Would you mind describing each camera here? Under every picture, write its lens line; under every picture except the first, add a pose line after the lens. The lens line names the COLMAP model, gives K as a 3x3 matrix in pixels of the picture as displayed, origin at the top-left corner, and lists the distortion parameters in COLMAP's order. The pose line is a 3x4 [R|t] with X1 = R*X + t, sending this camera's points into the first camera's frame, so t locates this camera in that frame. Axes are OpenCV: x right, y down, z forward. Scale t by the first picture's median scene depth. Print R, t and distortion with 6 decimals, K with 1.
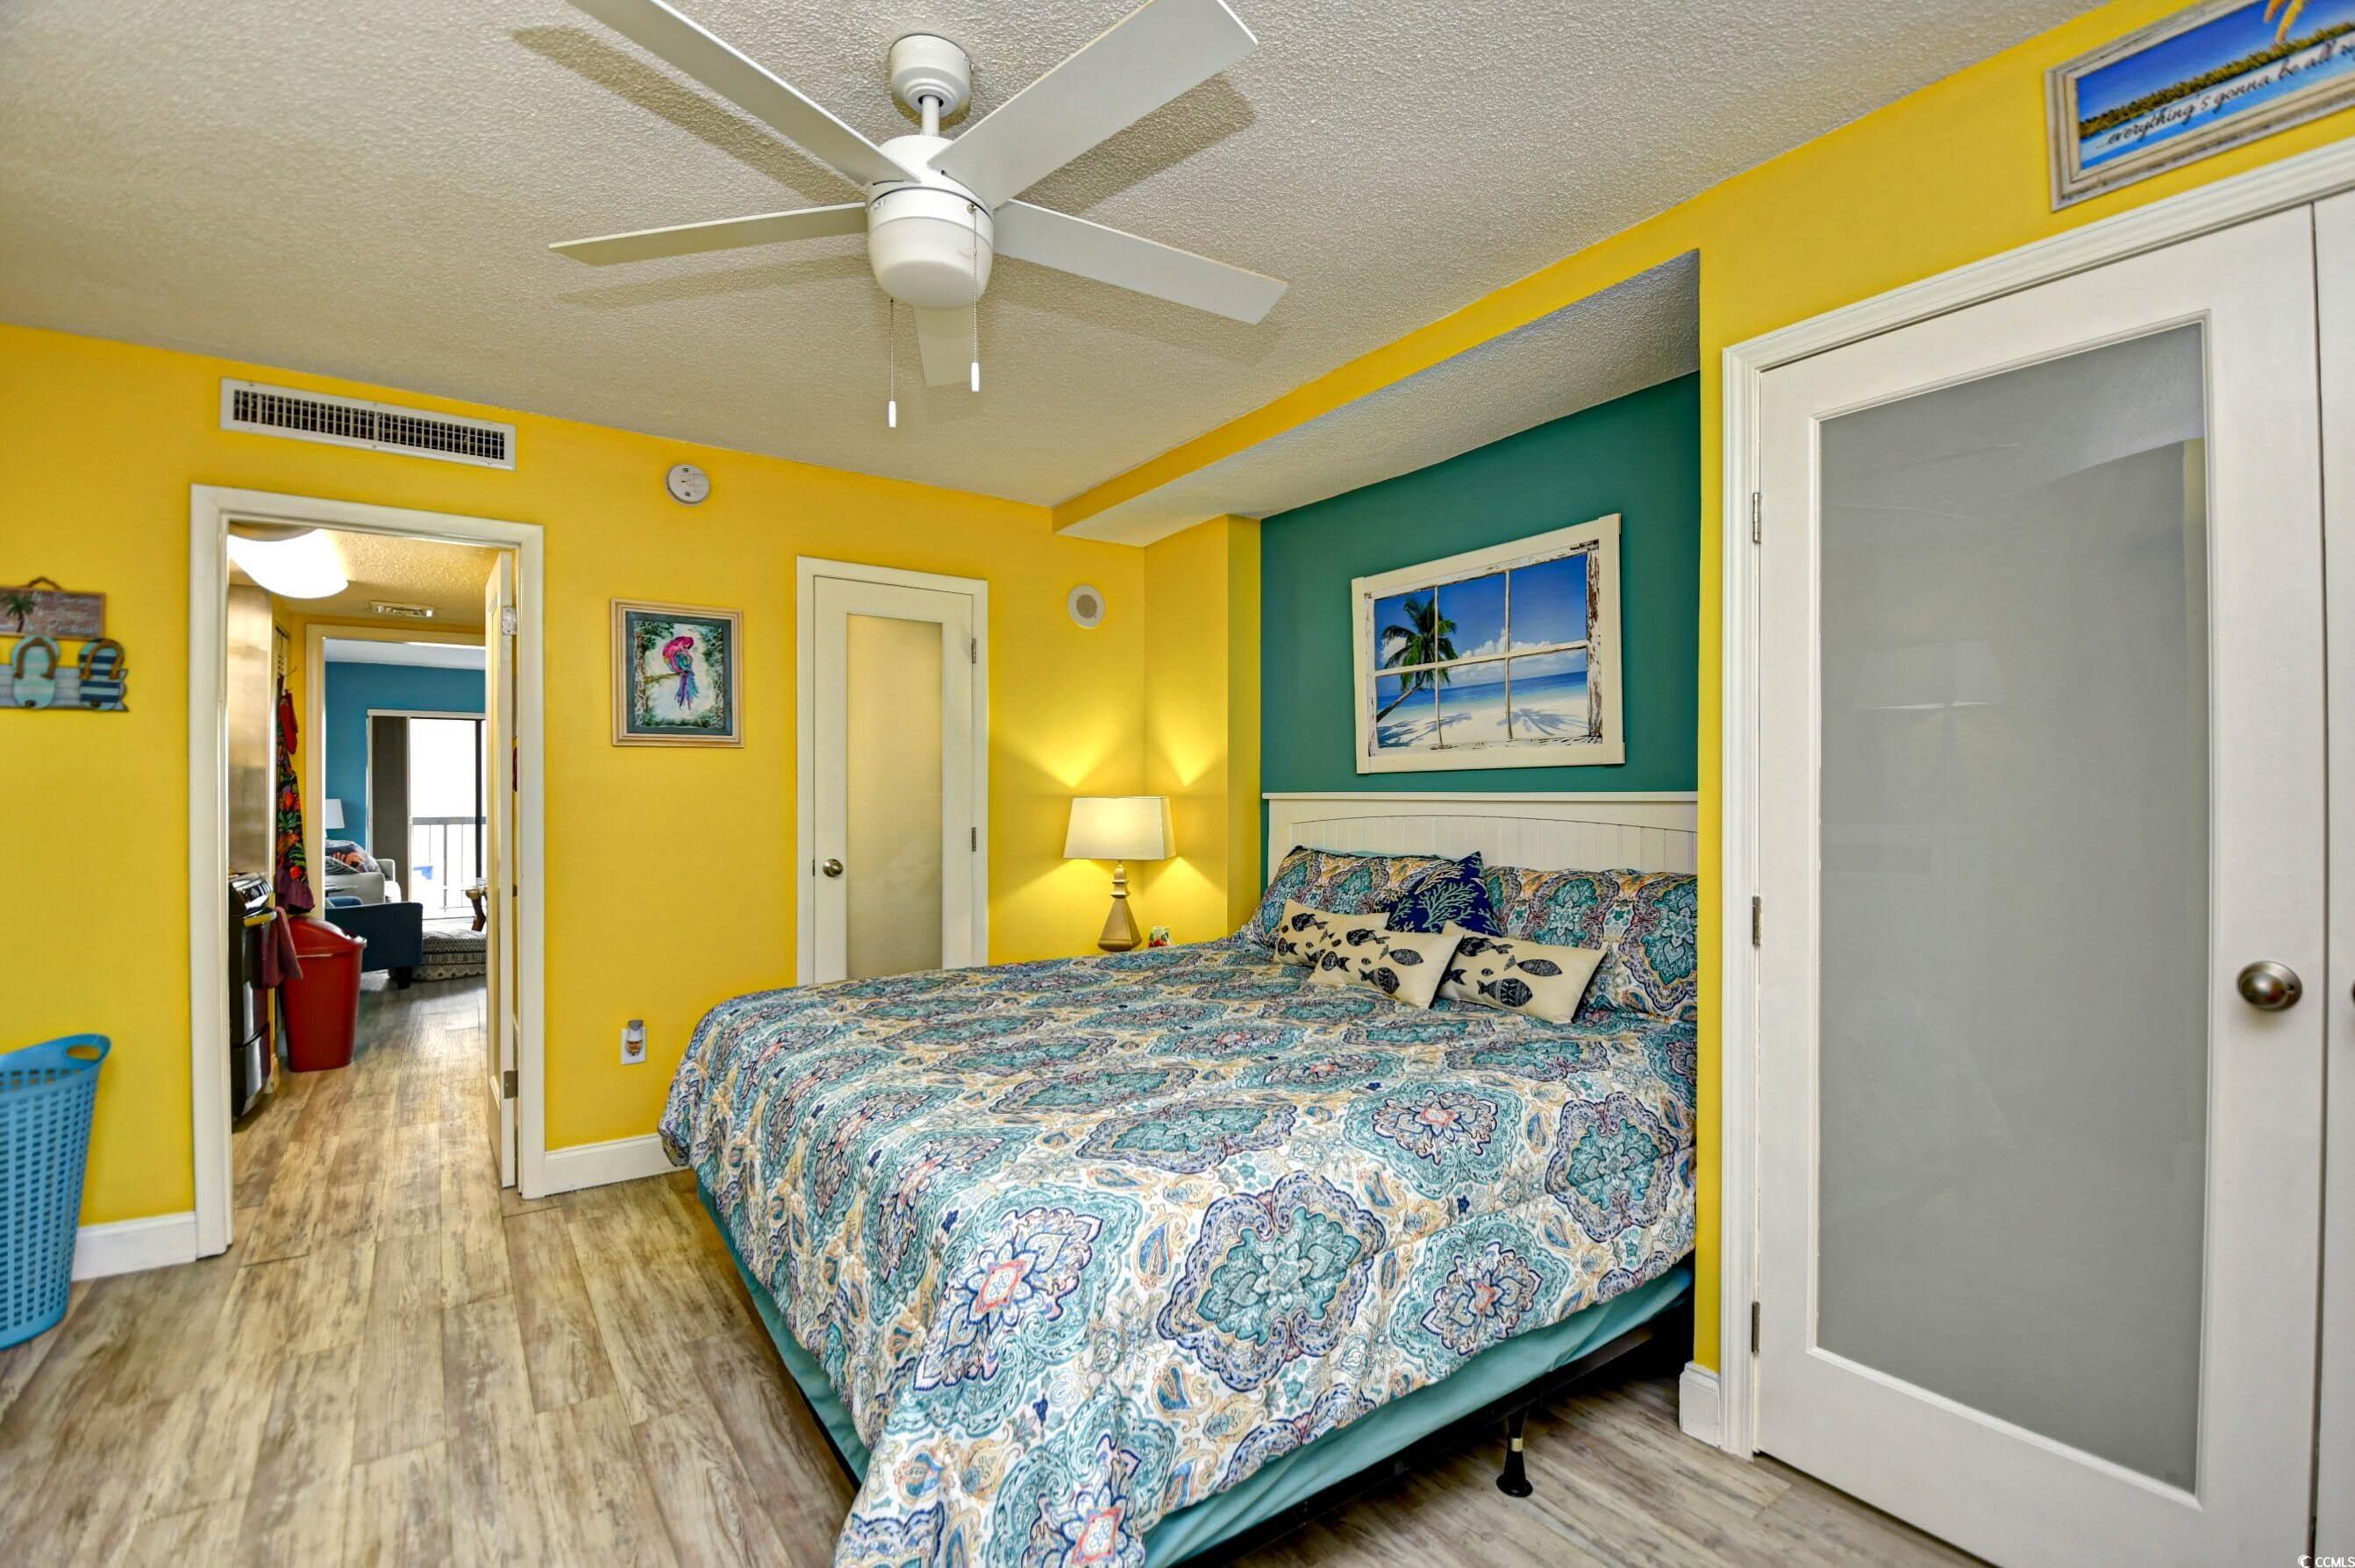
lens RADIAL K [[1036.7, 0, 1191.6], [0, 1036.7, 797.1], [0, 0, 1]] dist [0.002121, -0.014209]
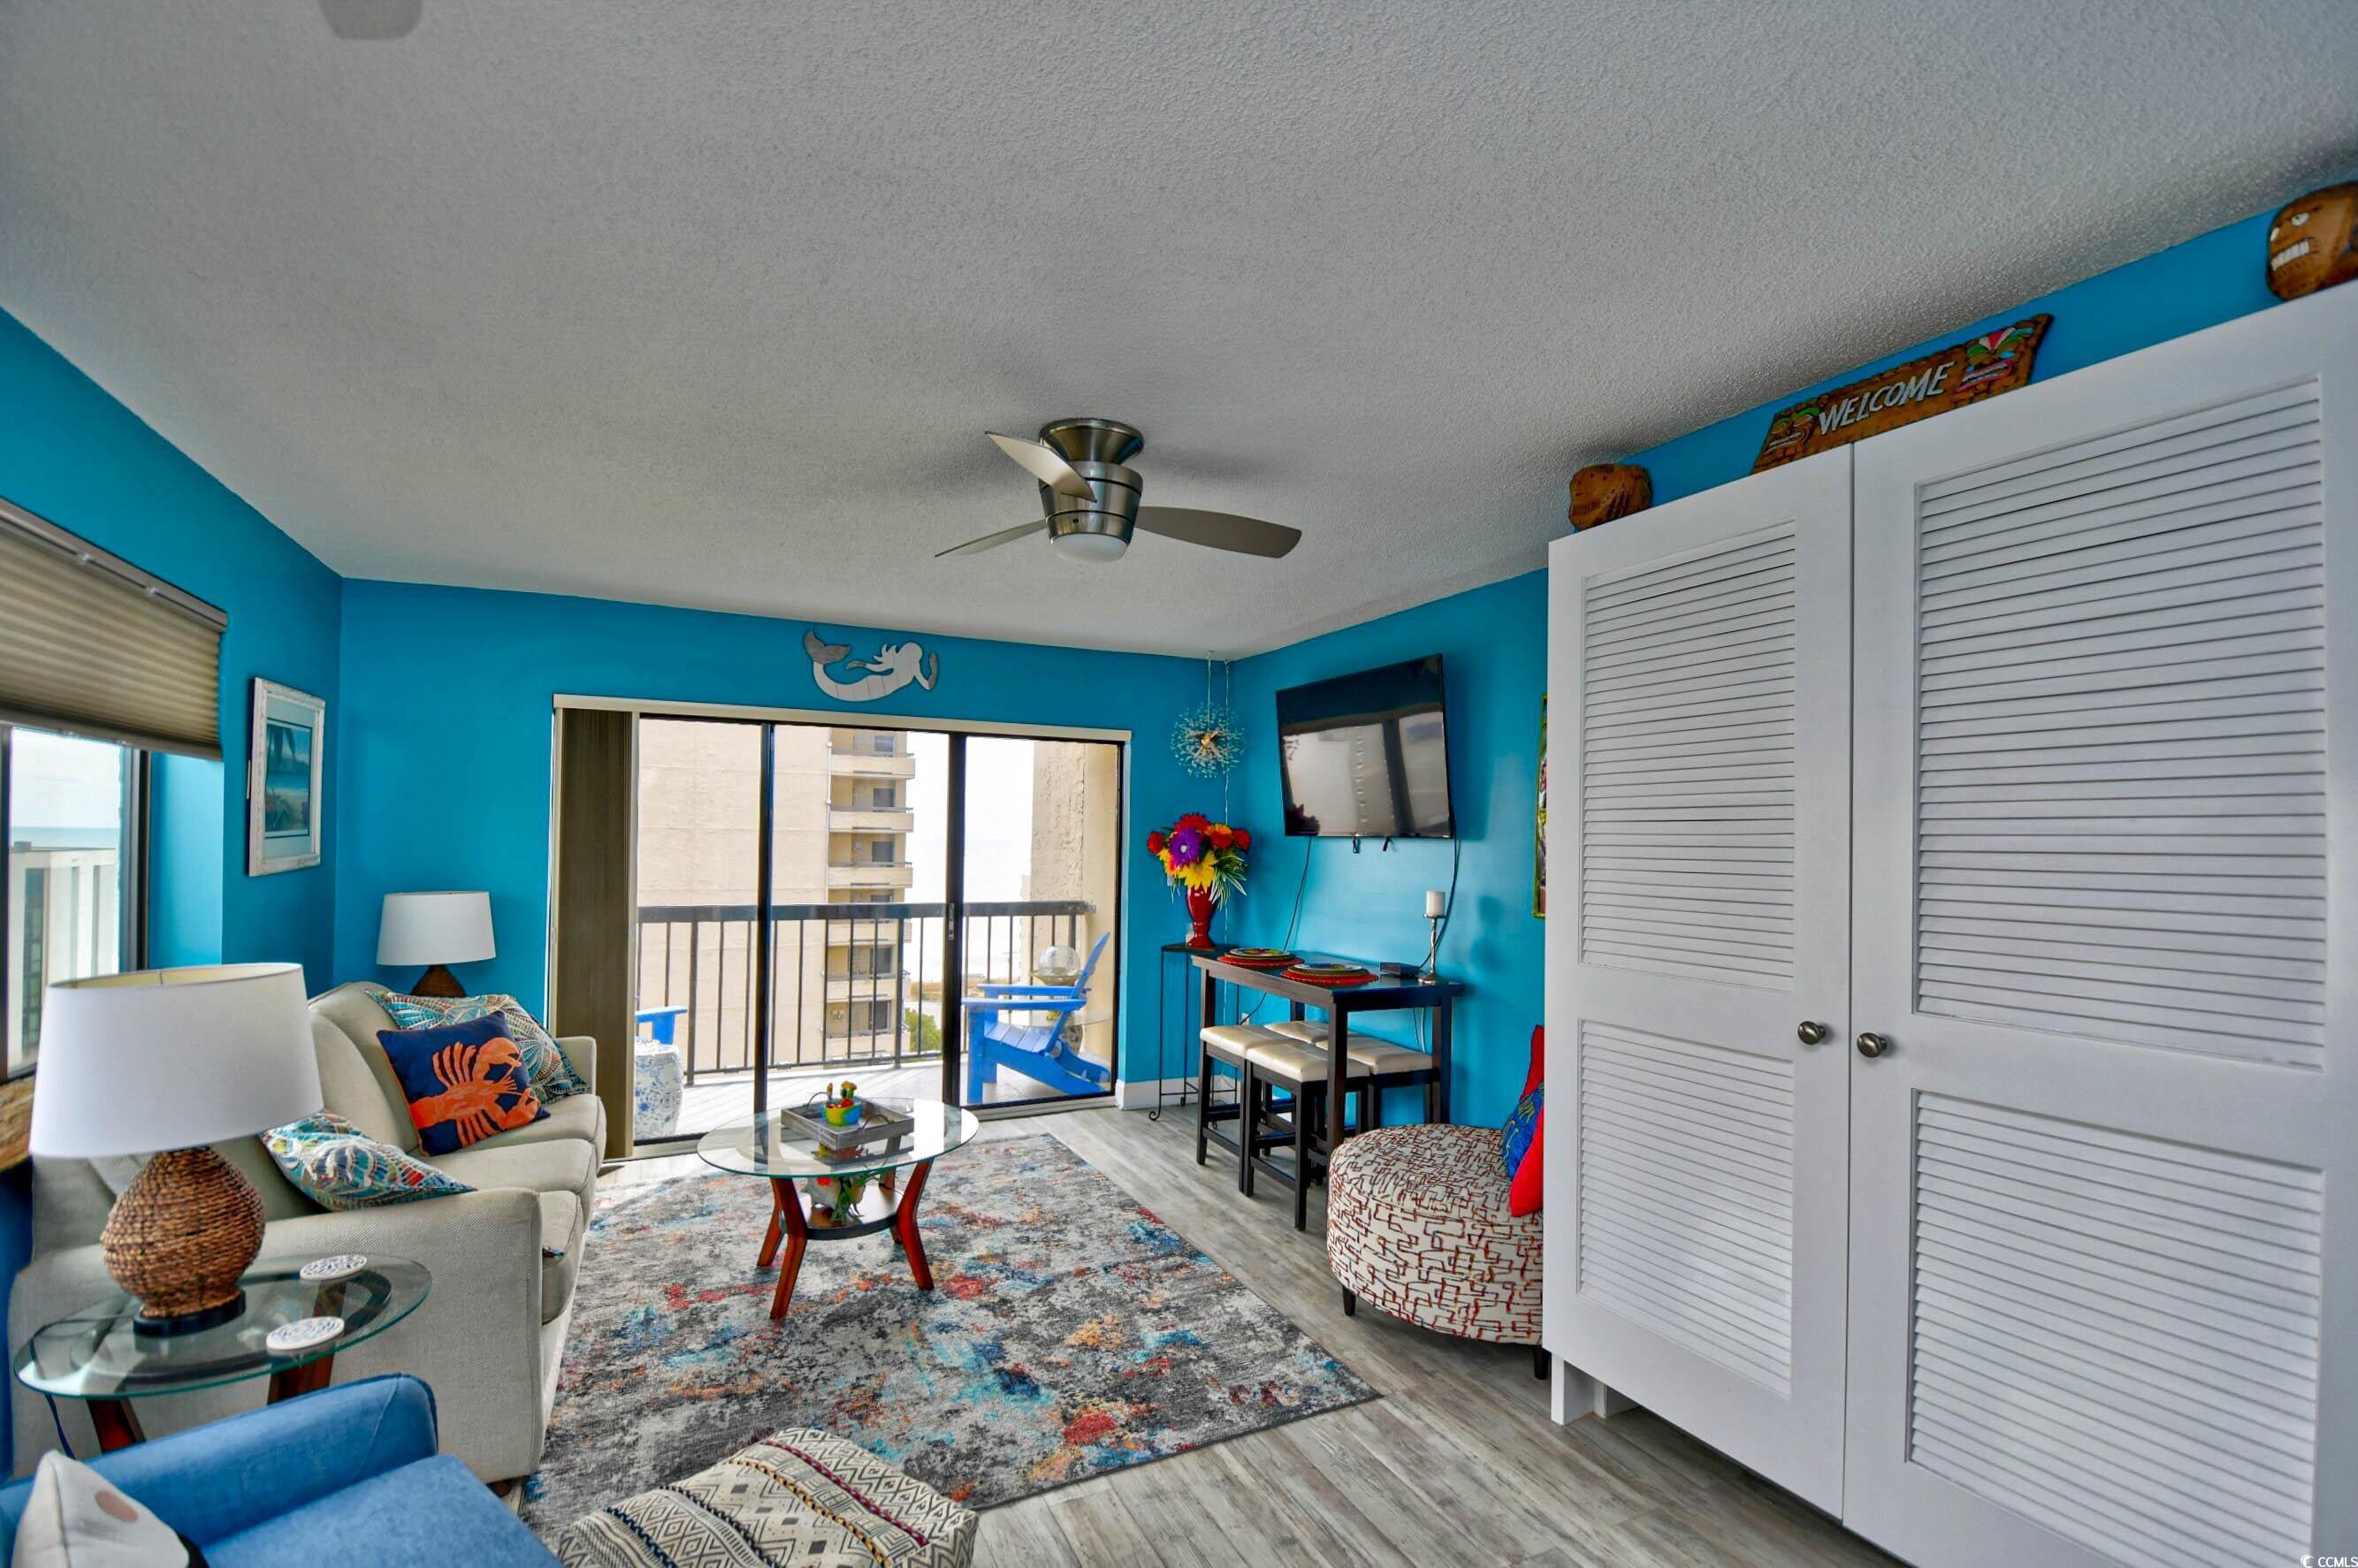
lens RADIAL K [[1047.2, 0, 1187.5], [0, 1047.2, 816.9], [0, 0, 1]] dist [0.000021, -0.000241]
pose [[0.985845, 0.010651, -0.167322, -0.475676], [-0.014547, 0.999651, -0.022070, -0.025553], [0.167028, 0.024192, 0.985655, 0.633100]]
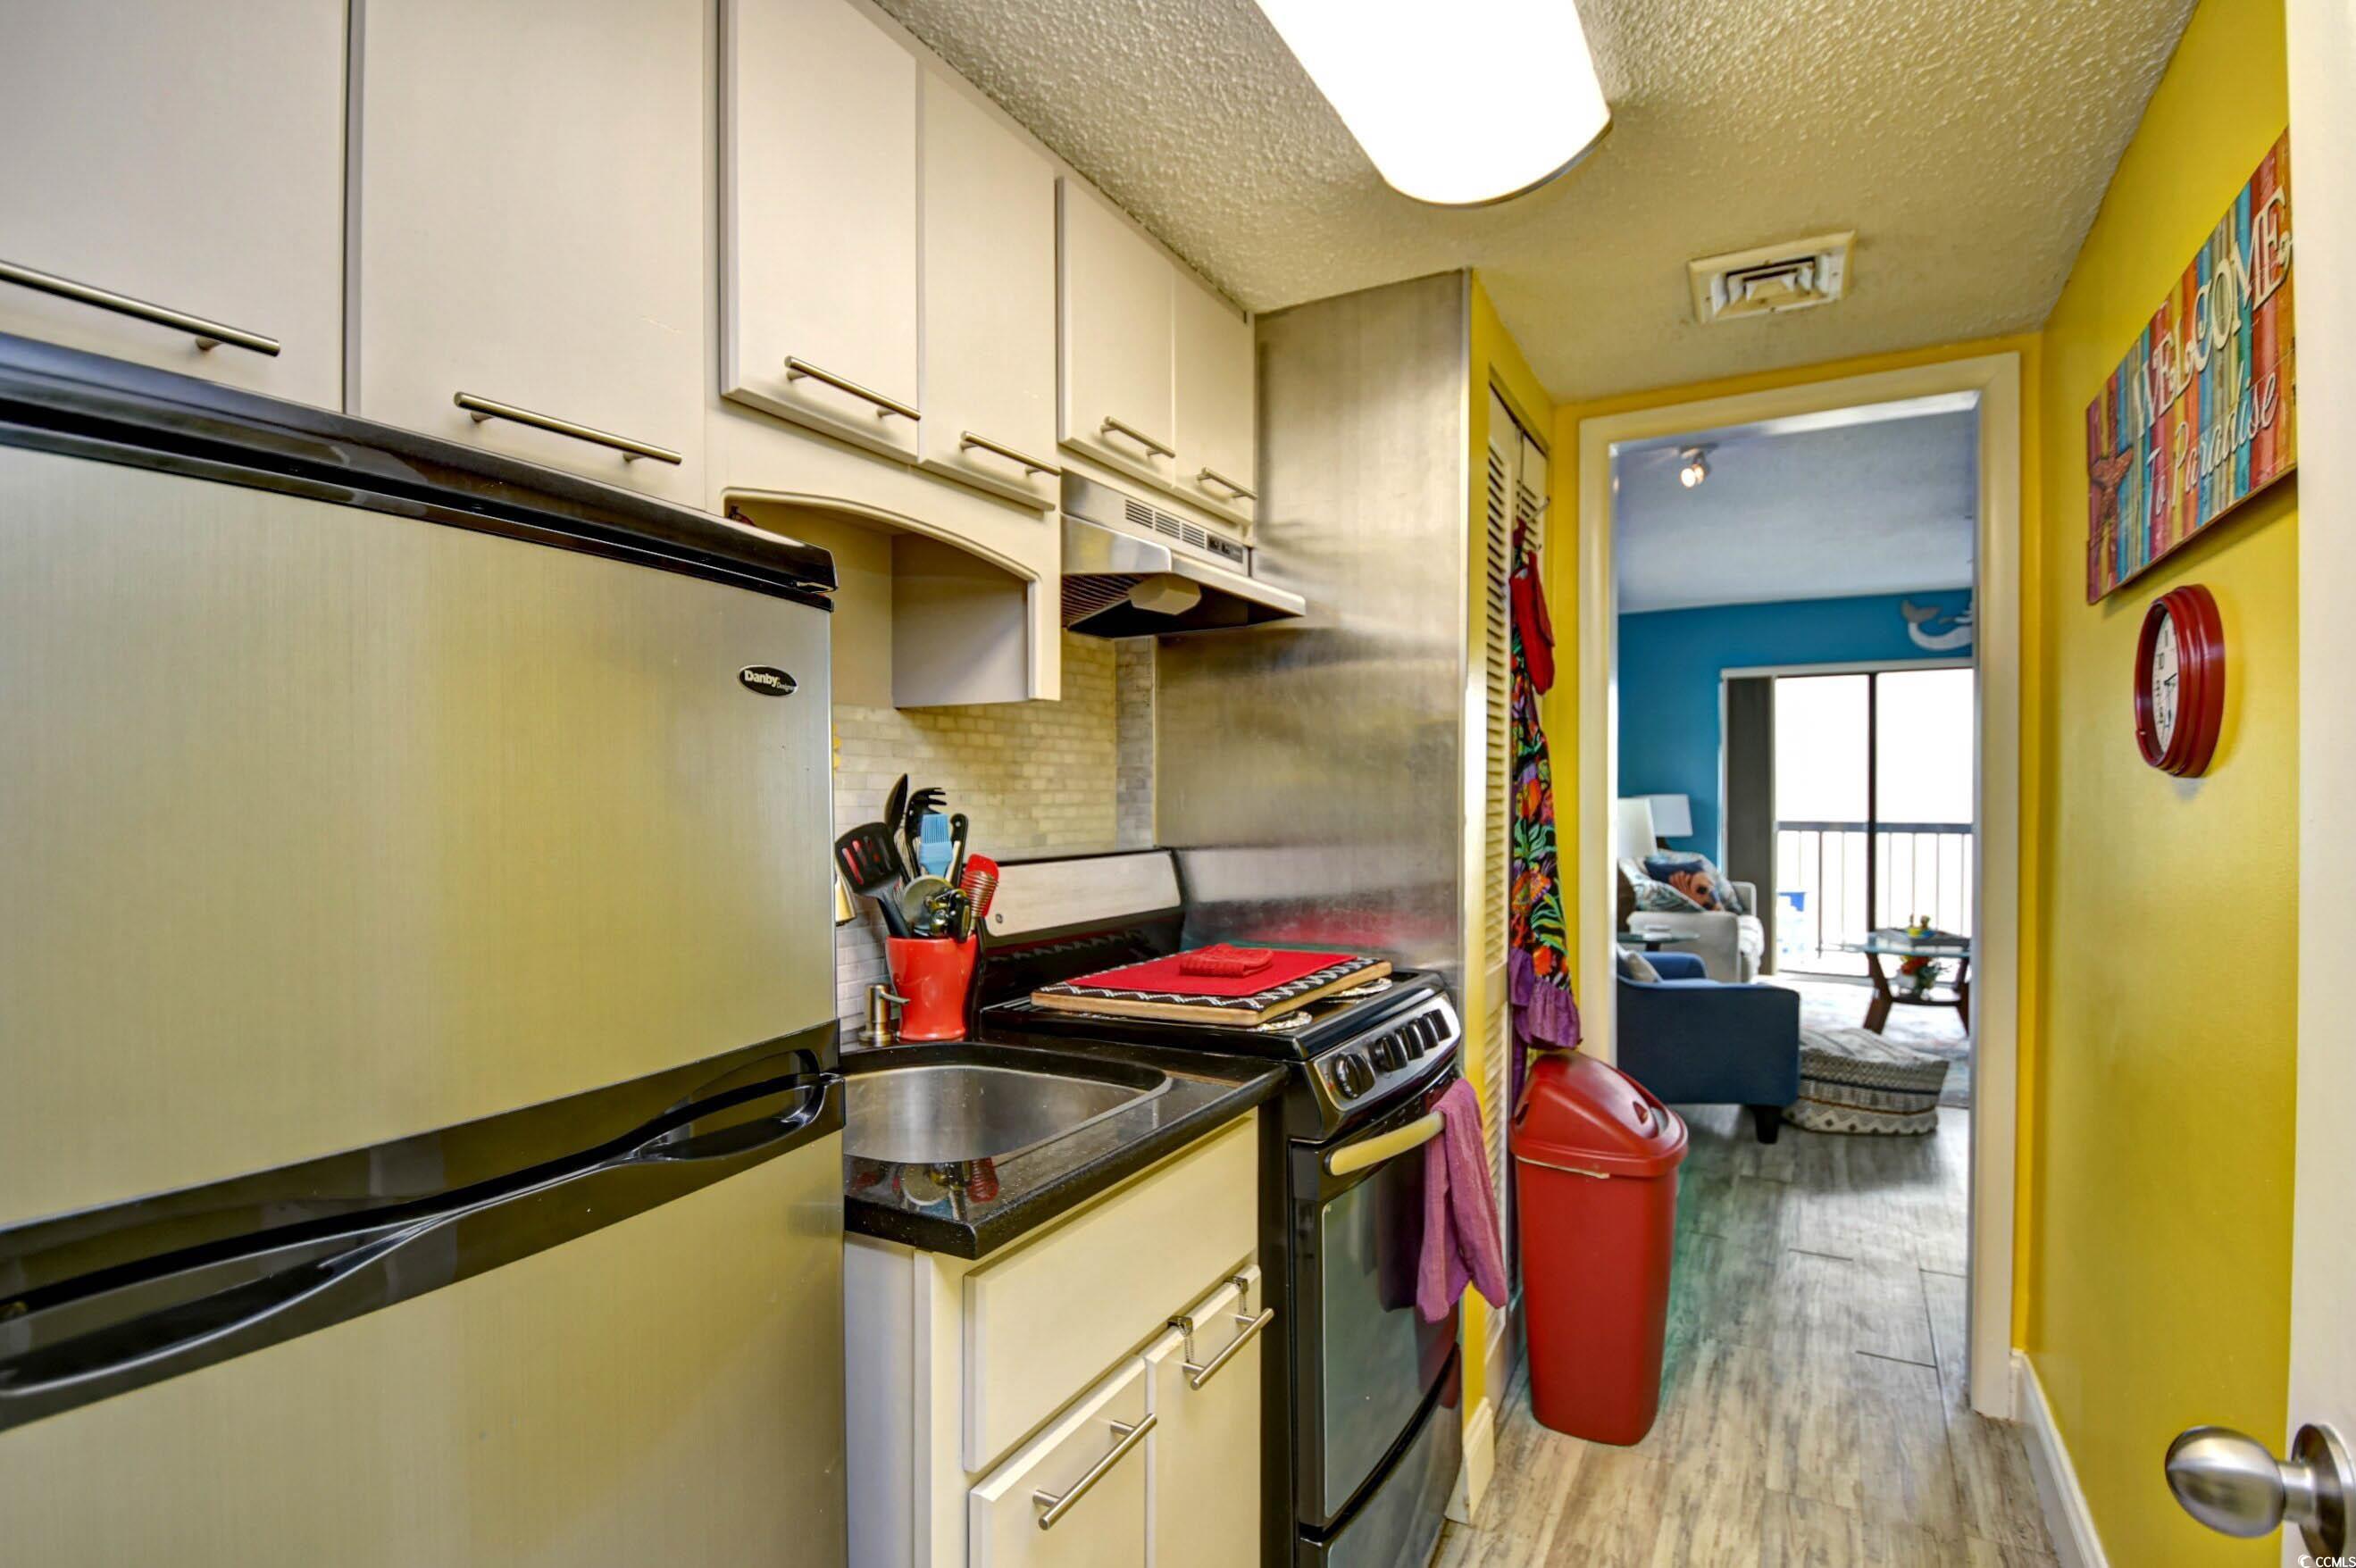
lens RADIAL K [[1142.0, 0, 1176.2], [0, 1142.0, 795.9], [0, 0, 1]] dist [-0.000845, -0.000084]
pose [[0.427786, 0.004656, -0.903868, -0.265675], [-0.002277, 0.999989, 0.004074, 0.000541], [0.903877, 0.000315, 0.427792, 0.346895]]
